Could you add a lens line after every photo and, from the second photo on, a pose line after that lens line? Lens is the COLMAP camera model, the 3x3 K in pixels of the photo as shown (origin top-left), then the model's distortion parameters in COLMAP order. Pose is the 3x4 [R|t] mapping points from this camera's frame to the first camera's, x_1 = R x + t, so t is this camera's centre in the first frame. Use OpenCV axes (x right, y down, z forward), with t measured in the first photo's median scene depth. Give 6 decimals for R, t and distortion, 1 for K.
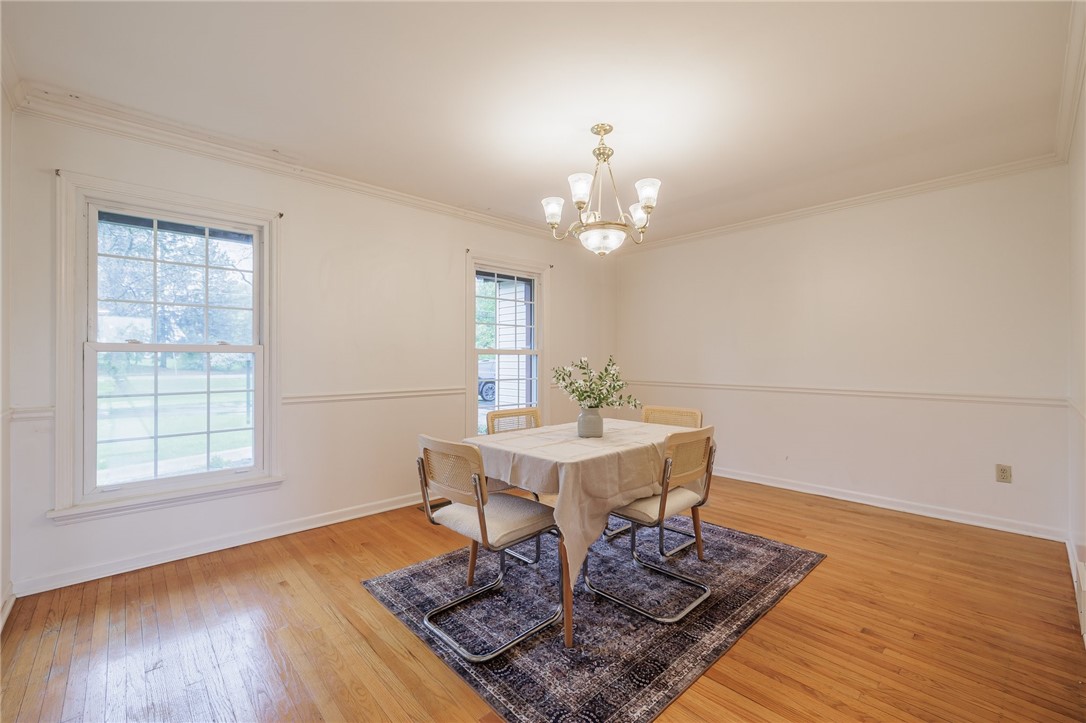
lens RADIAL K [[452.6, 0, 539.7], [0, 452.6, 357.0], [0, 0, 1]] dist [-0.000366, 0.000127]
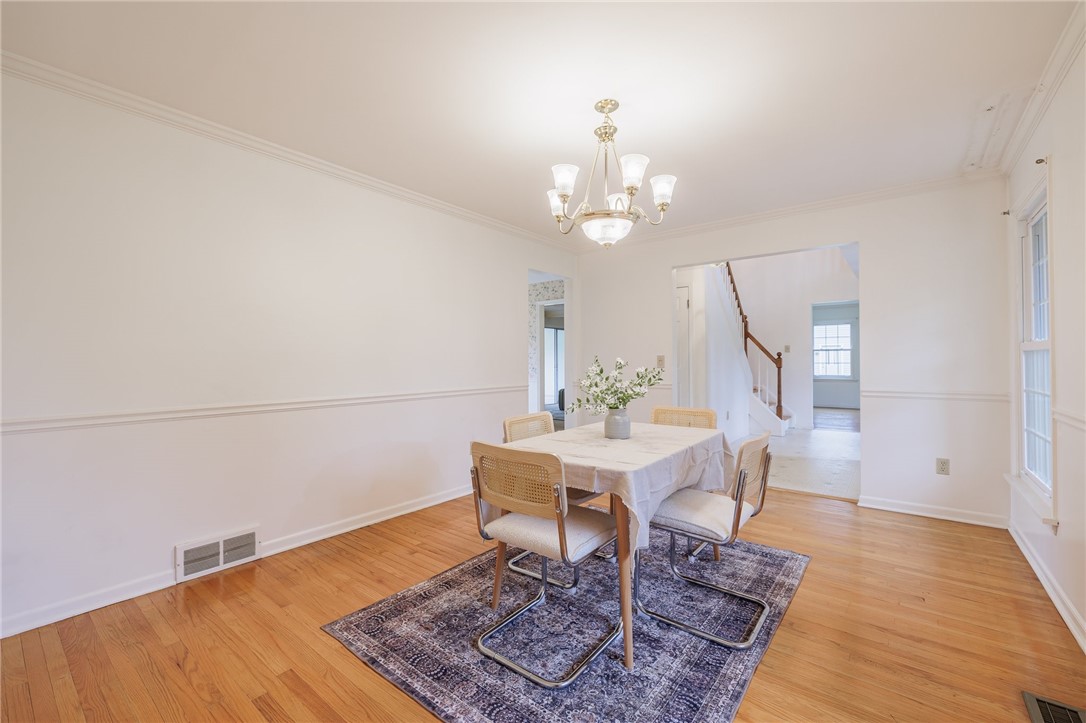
lens RADIAL K [[452.6, 0, 539.7], [0, 452.6, 357.0], [0, 0, 1]] dist [-0.000366, 0.000127]
pose [[-0.988342, 0.003150, -0.152215, 0.413975], [0.005432, 0.999879, -0.014577, 0.012843], [0.152150, -0.015233, -0.988240, 1.883722]]
